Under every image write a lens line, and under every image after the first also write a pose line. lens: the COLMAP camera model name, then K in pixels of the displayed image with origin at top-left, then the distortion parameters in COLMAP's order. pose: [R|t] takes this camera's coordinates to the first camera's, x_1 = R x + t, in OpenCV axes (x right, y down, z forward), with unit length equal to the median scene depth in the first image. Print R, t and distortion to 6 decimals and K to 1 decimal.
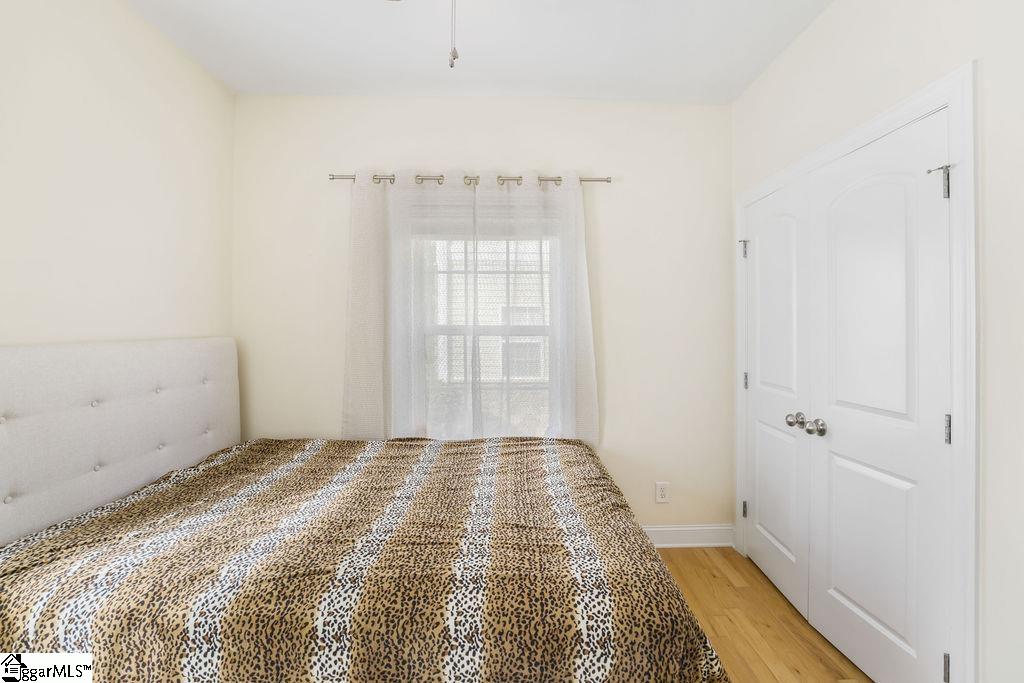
lens RADIAL K [[445.5, 0, 510.4], [0, 445.5, 334.9], [0, 0, 1]] dist [-0.033351, -0.000213]
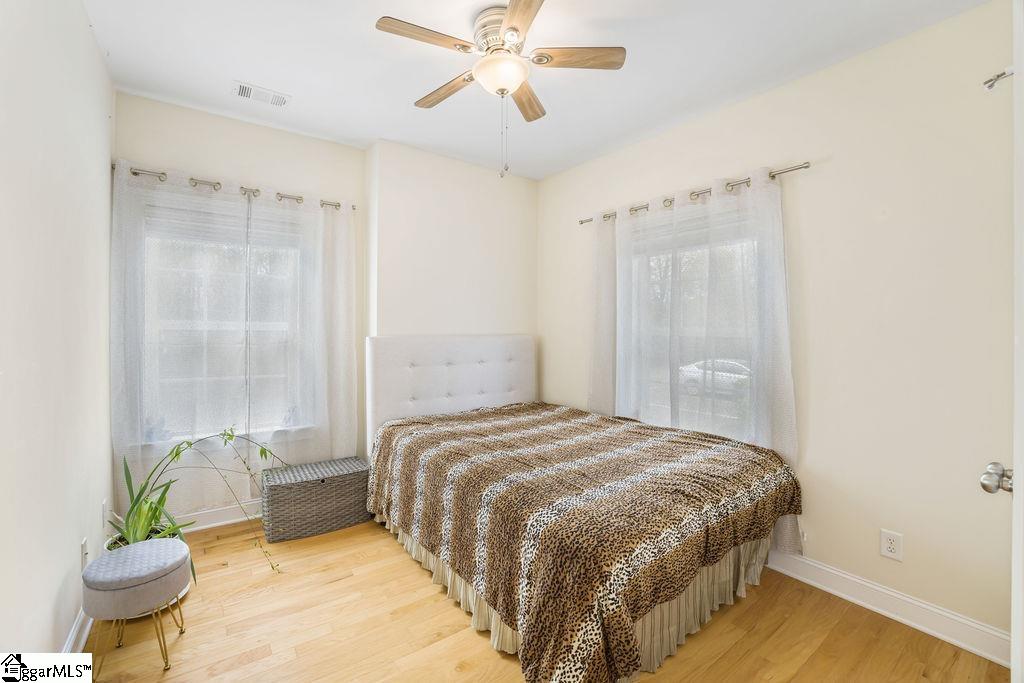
lens RADIAL K [[423.5, 0, 512.0], [0, 423.5, 337.2], [0, 0, 1]] dist [-0.004238, -0.000192]
pose [[0.592182, 0.021173, -0.805526, 0.827734], [-0.021191, 0.999718, 0.010699, -0.001323], [0.805525, 0.010734, 0.592464, 0.038765]]
